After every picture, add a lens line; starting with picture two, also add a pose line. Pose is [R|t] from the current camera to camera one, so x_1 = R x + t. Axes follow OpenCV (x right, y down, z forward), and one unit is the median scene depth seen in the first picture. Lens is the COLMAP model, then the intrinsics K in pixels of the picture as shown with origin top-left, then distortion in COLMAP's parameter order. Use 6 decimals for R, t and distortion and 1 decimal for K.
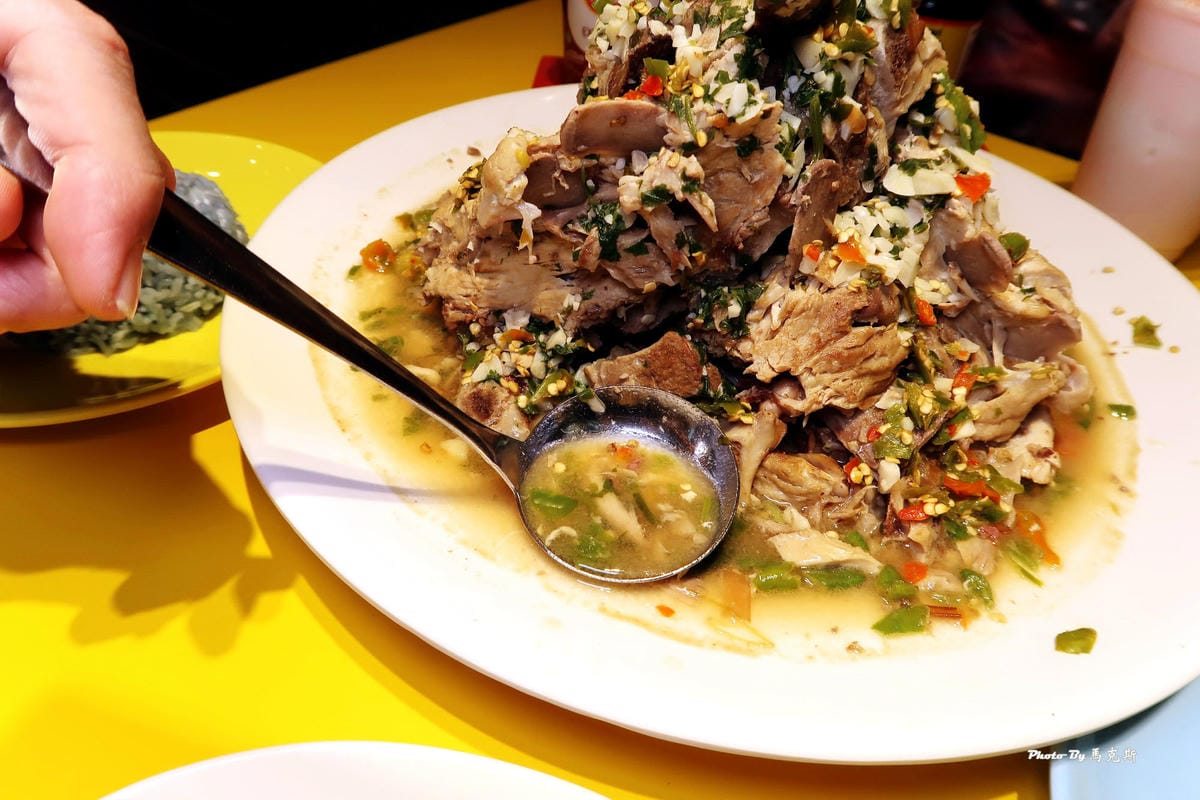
lens RADIAL K [[822.2, 0, 597.7], [0, 822.2, 394.4], [0, 0, 1]] dist [-0.033984, 0.008404]
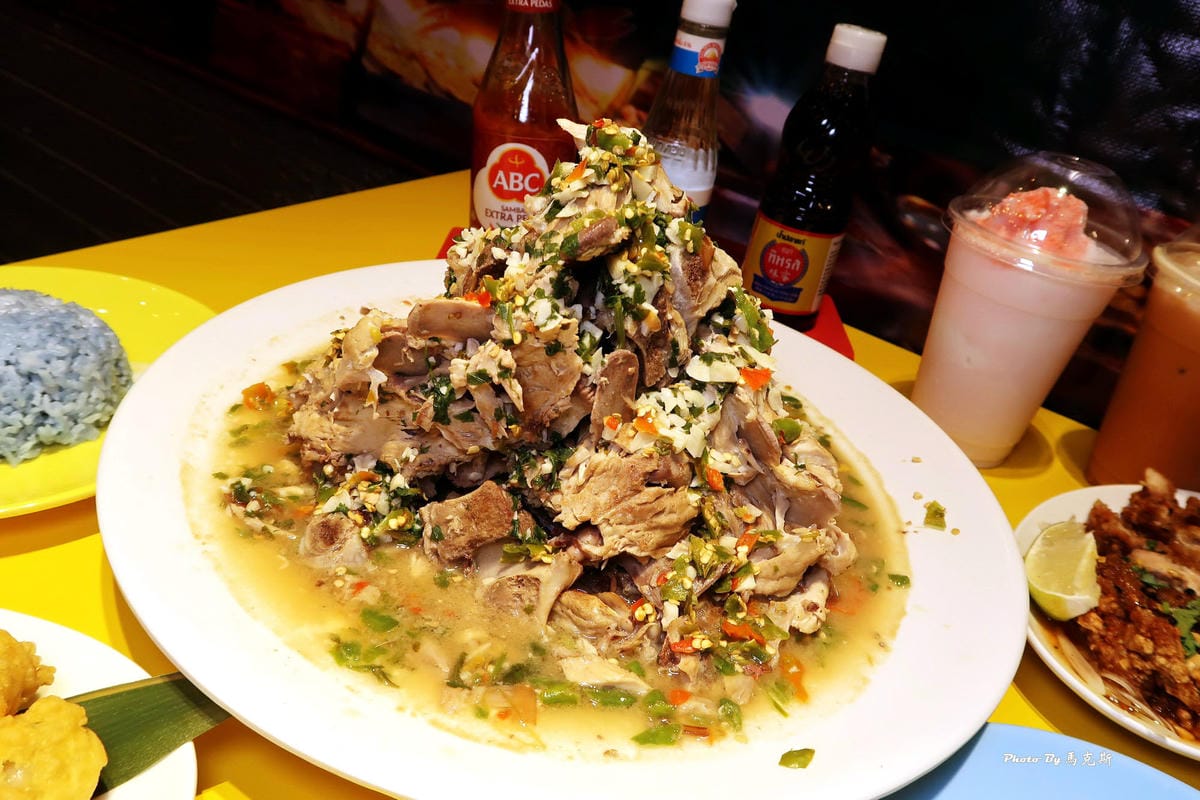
lens RADIAL K [[934.3, 0, 597.0], [0, 934.3, 394.0], [0, 0, 1]] dist [-0.003959, -0.004017]
pose [[0.995526, 0.074903, 0.057599, 0.147496], [-0.062525, 0.979250, -0.192768, 0.051921], [-0.070843, 0.188304, 0.979552, -0.351736]]
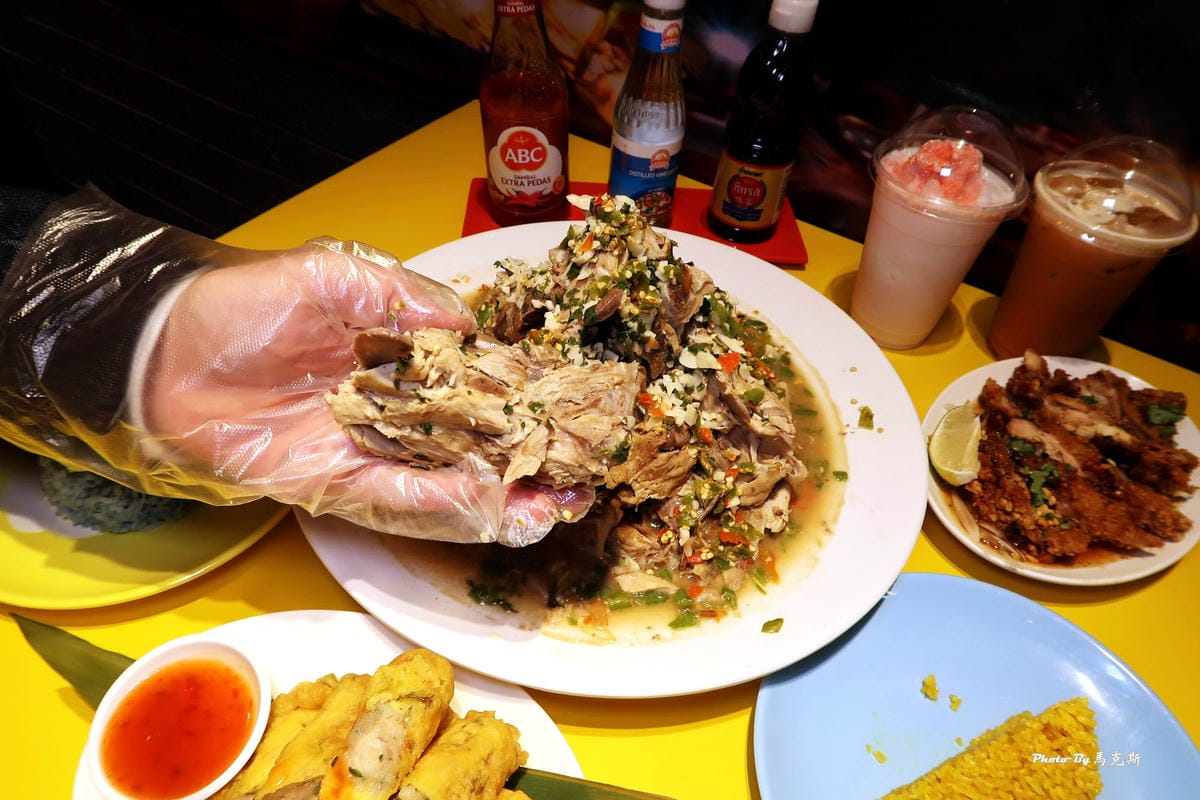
lens RADIAL K [[839.4, 0, 595.0], [0, 839.4, 392.6], [0, 0, 1]] dist [-0.022146, 0.007197]
pose [[0.997029, -0.058122, 0.050547, 0.088321], [0.055024, 0.996641, 0.060653, -0.320017], [-0.053902, -0.057691, 0.996878, -0.752394]]
